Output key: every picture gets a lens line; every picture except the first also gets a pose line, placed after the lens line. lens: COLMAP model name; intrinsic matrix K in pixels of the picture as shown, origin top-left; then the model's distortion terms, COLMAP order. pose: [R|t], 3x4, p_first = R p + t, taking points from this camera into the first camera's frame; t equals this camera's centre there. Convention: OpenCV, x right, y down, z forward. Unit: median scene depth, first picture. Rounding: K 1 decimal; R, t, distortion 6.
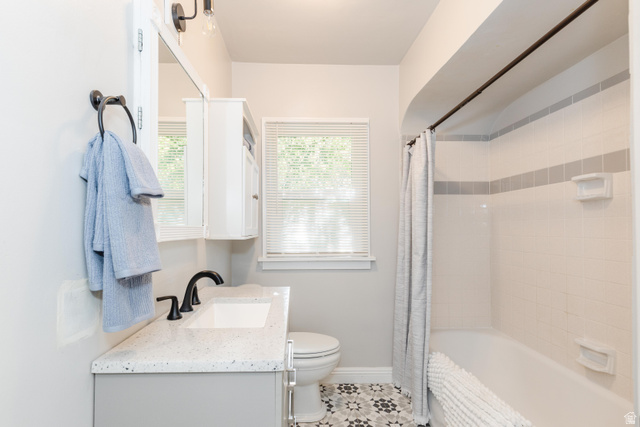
lens RADIAL K [[307.5, 0, 306.5], [0, 307.5, 216.0], [0, 0, 1]] dist [0.007799, -0.001453]
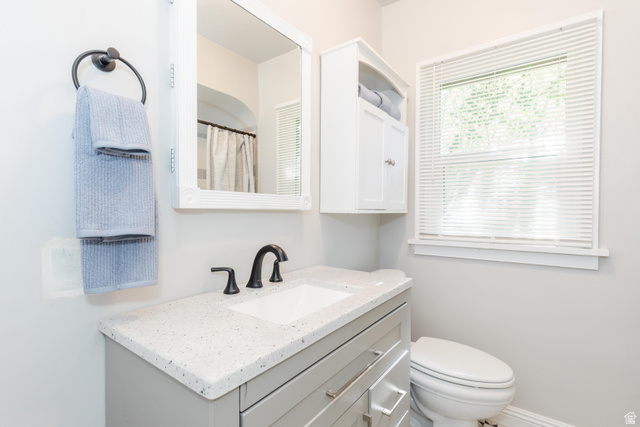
lens RADIAL K [[307.5, 0, 315.5], [0, 307.5, 213.0], [0, 0, 1]] dist [0.007799, -0.001453]
pose [[0.780158, 0.007251, -0.625540, 0.183118], [0.020826, 0.999078, 0.037555, 0.035387], [0.625235, -0.042326, 0.779288, 0.244873]]
